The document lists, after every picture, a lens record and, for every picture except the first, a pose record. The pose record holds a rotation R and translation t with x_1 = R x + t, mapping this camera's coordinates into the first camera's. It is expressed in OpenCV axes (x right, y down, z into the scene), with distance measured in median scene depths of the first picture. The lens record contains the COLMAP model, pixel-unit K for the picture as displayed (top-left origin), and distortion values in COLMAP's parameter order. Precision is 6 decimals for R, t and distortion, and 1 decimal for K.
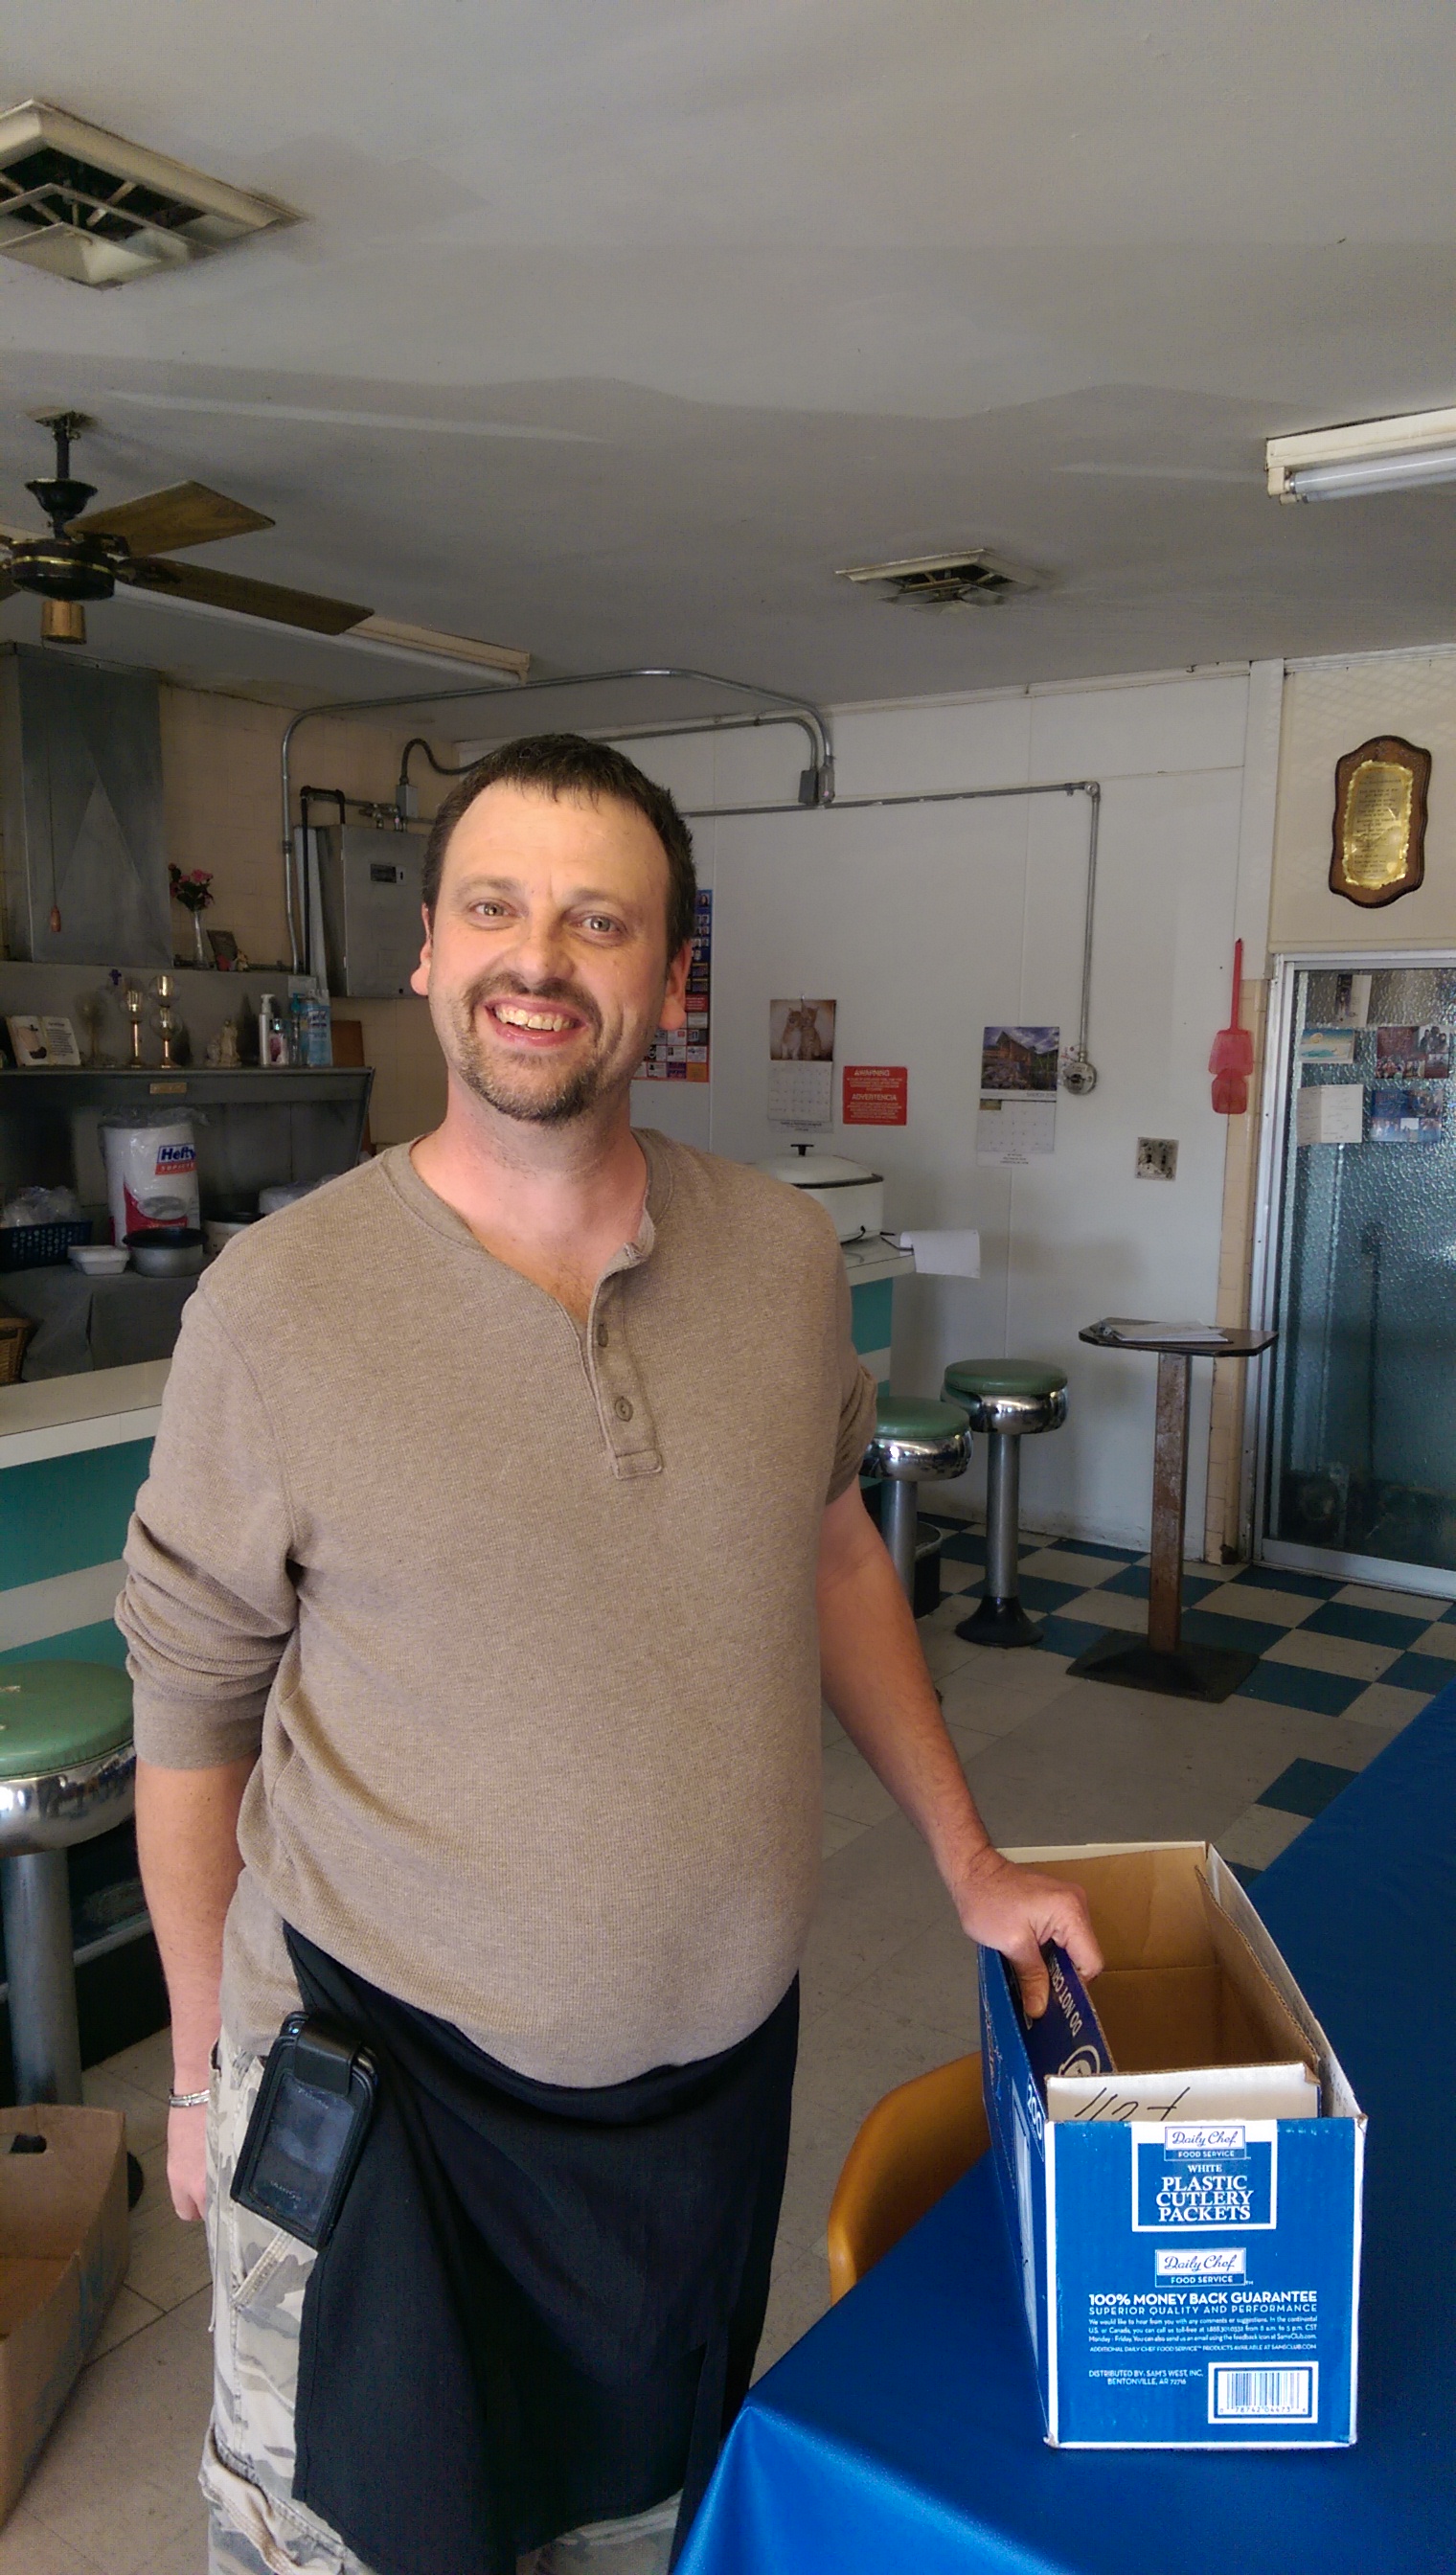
lens RADIAL K [[1830.0, 0, 724.4], [0, 1830.0, 1301.6], [0, 0, 1]] dist [0.089774, -0.124743]
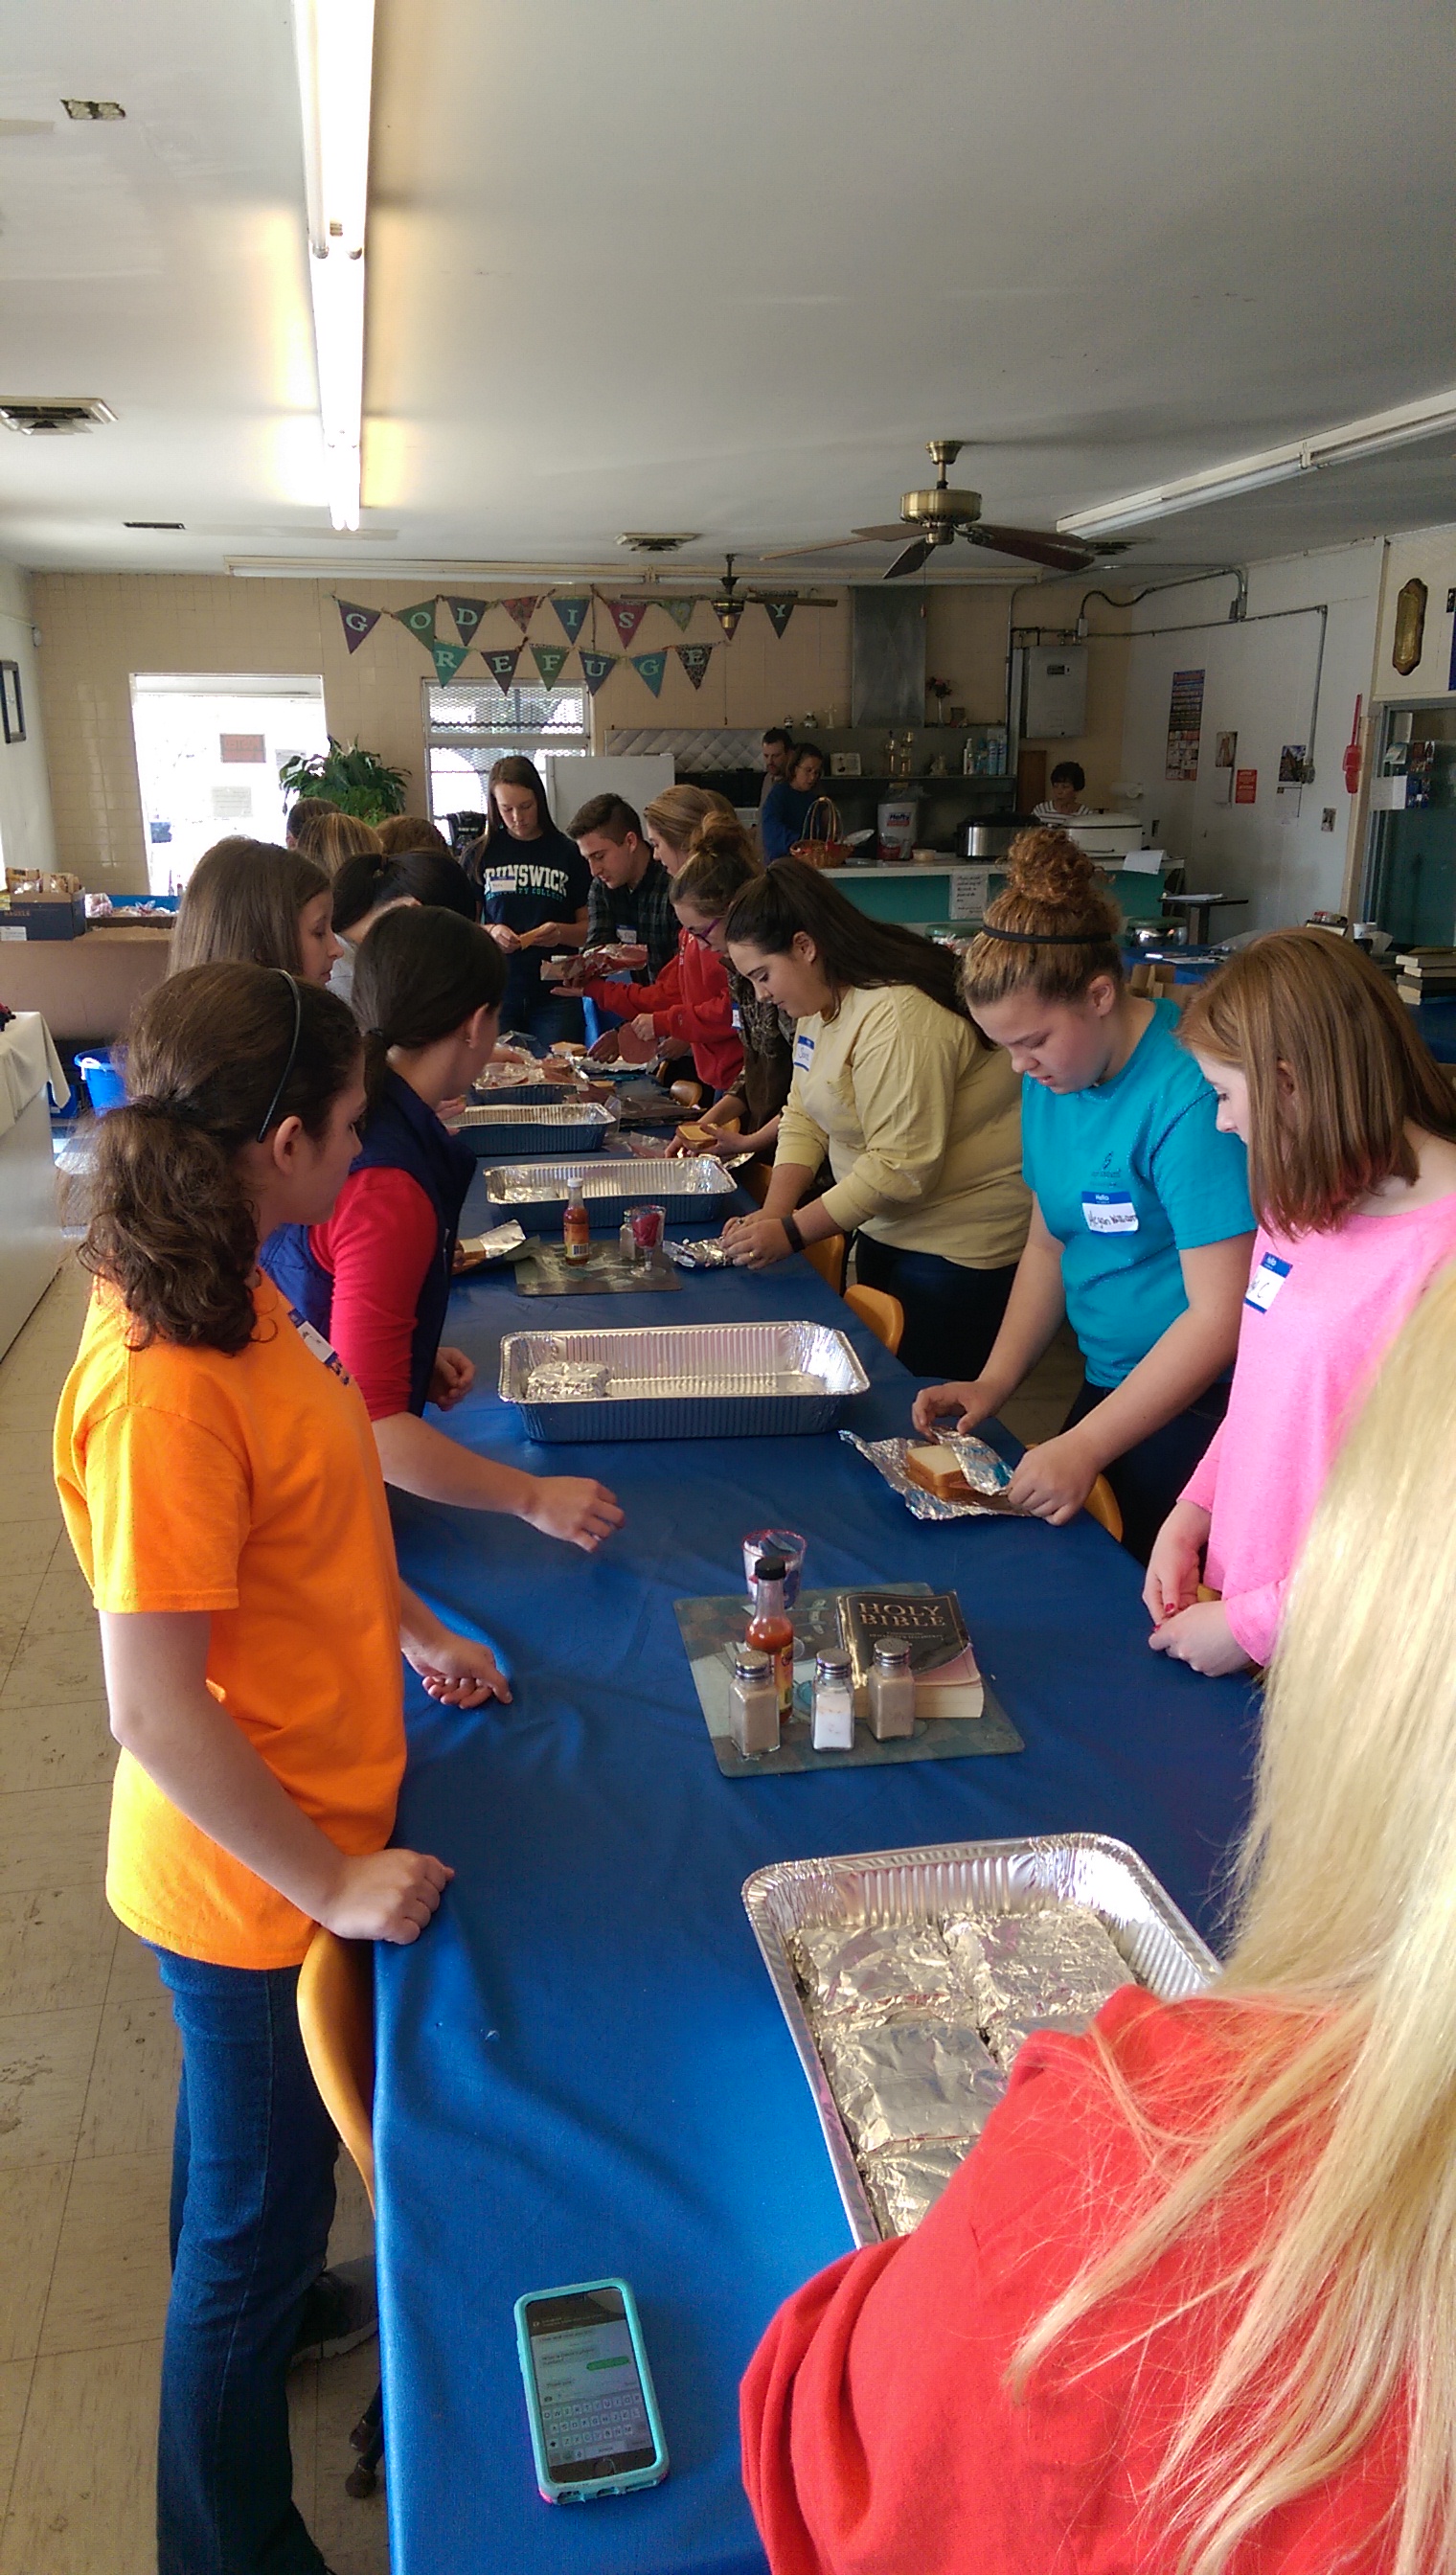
lens RADIAL K [[1830.0, 0, 724.4], [0, 1830.0, 1301.6], [0, 0, 1]] dist [0.089774, -0.124743]
pose [[0.720988, 0.181551, -0.668742, 1.072697], [-0.086938, 0.981142, 0.172632, 0.121256], [0.687472, -0.066326, 0.723176, -0.740259]]
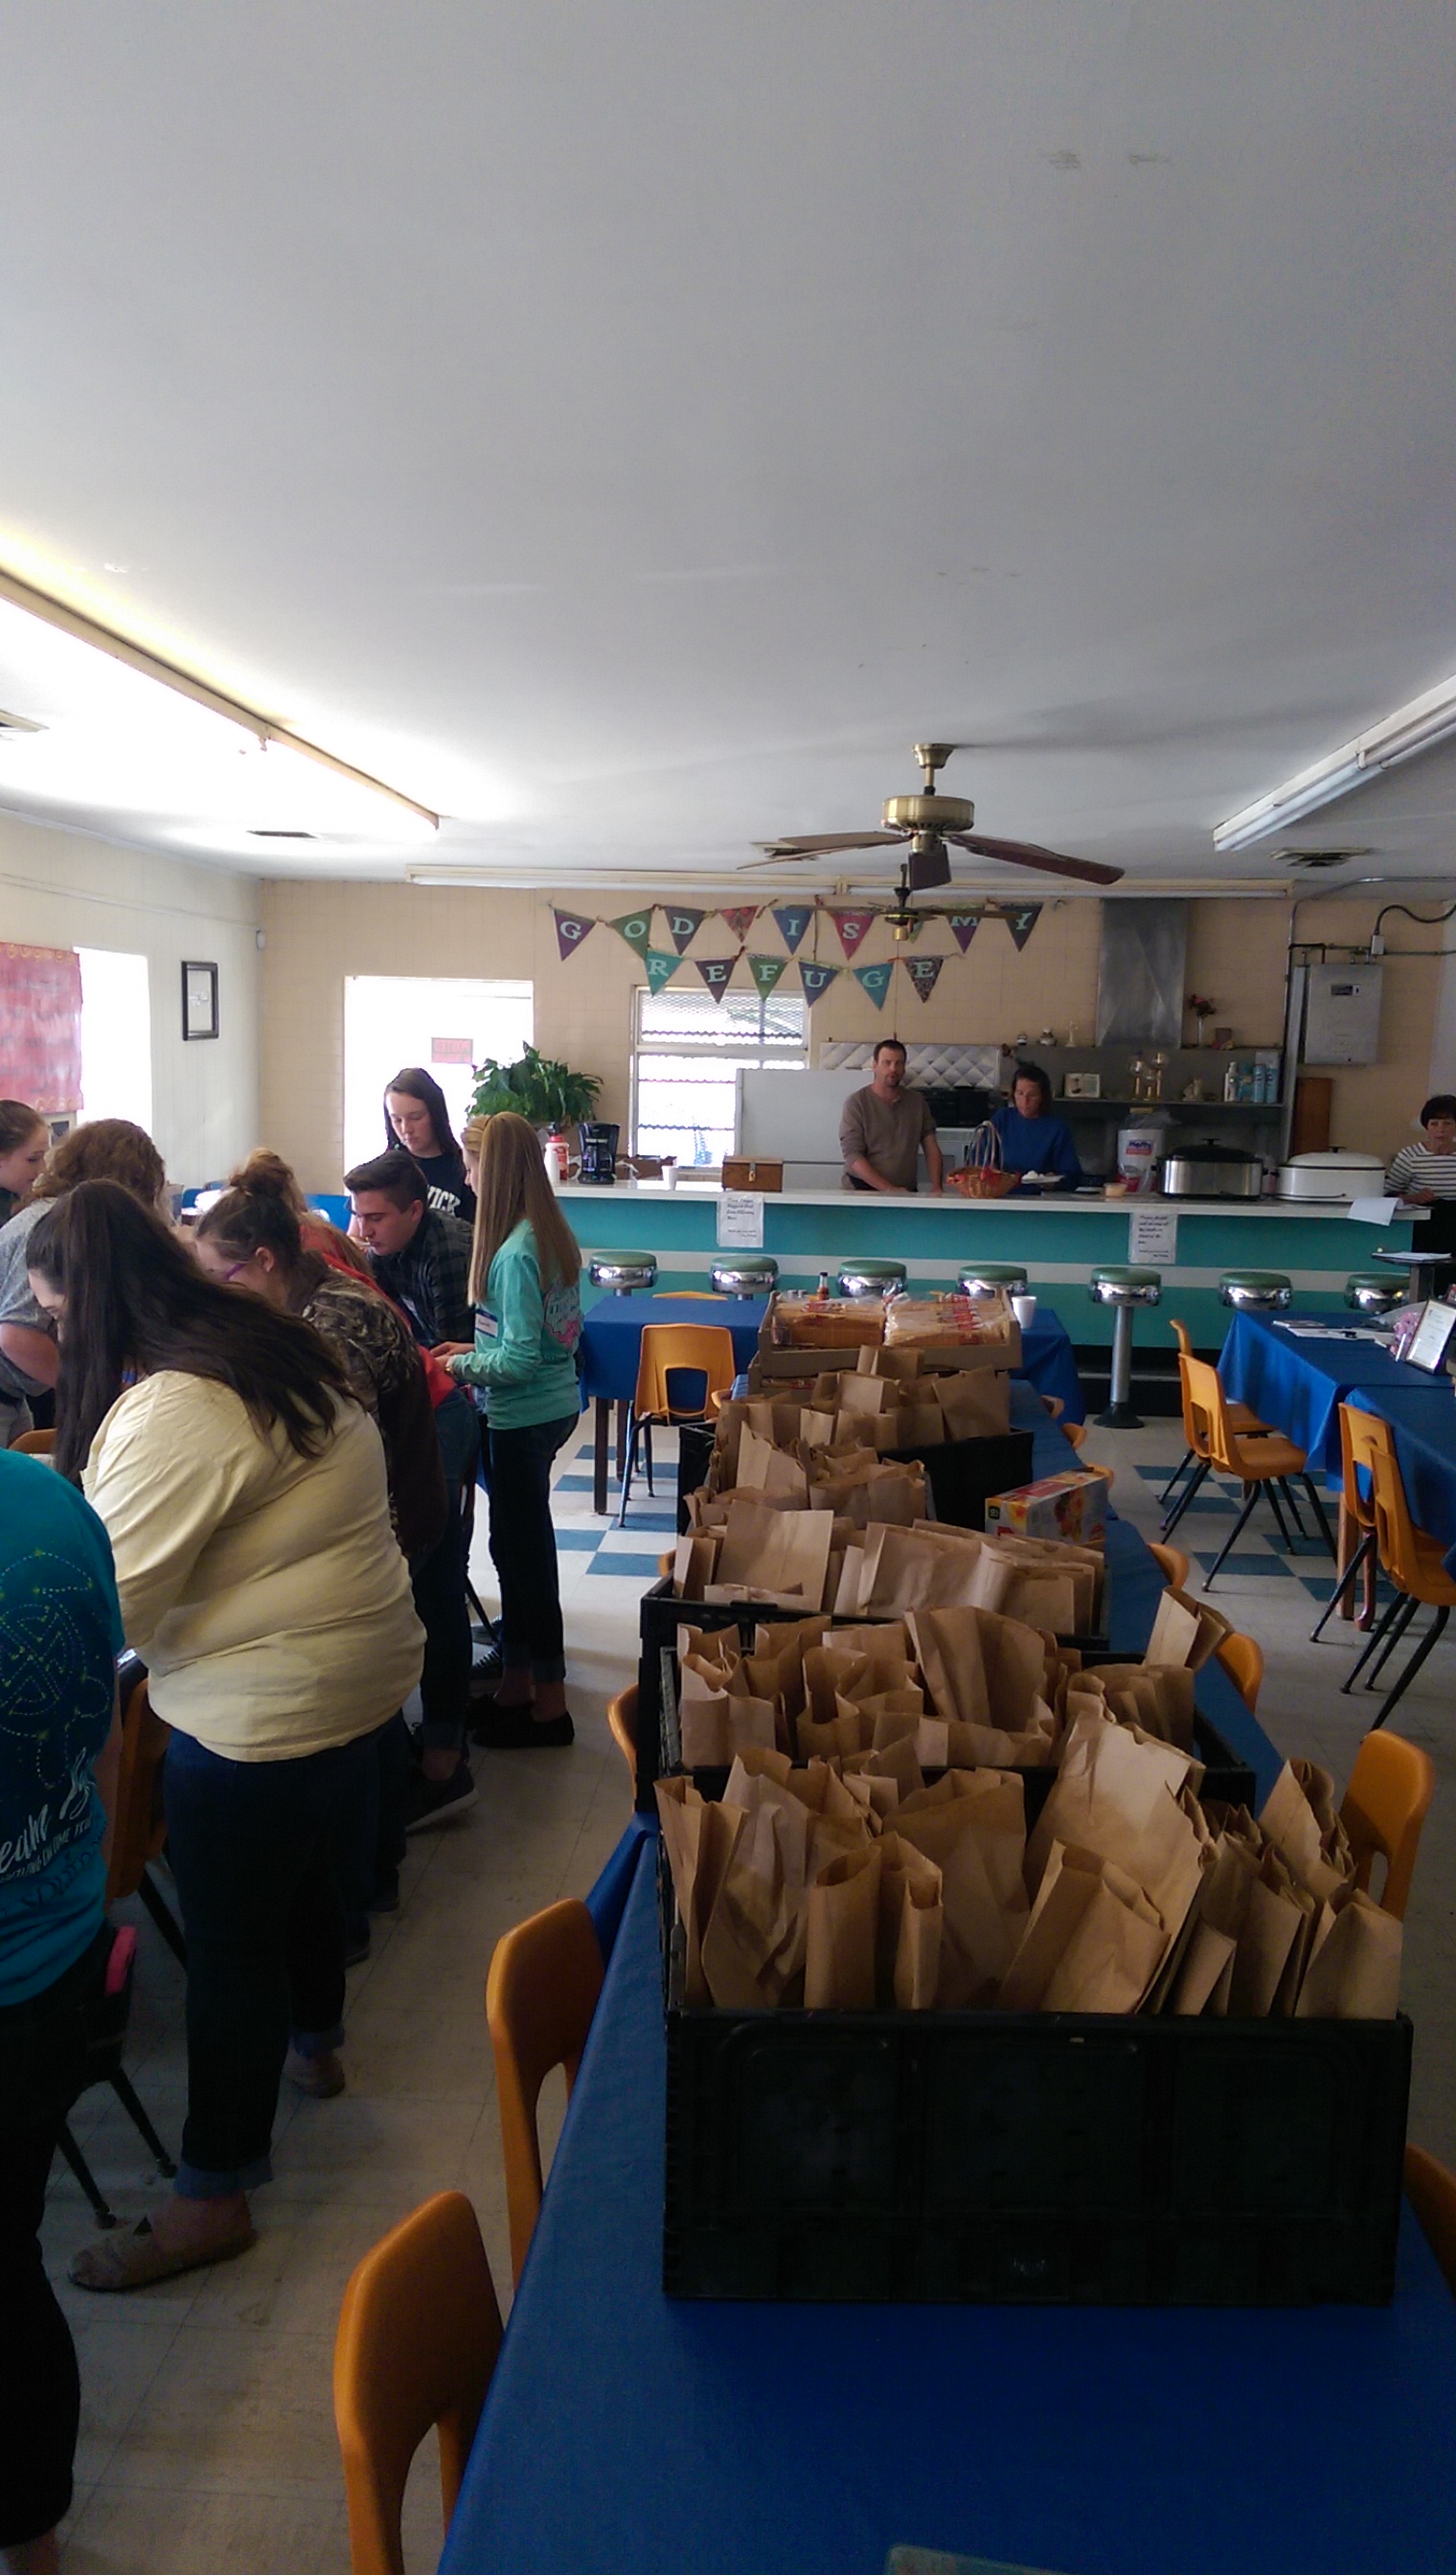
lens RADIAL K [[1962.9, 0, 728.0], [0, 1962.9, 1287.5], [0, 0, 1]] dist [0.100757, -0.158758]
pose [[0.516613, 0.101360, -0.850198, 1.196316], [-0.143415, 0.989184, 0.030785, 0.064920], [0.844123, 0.106027, 0.525562, -0.425955]]
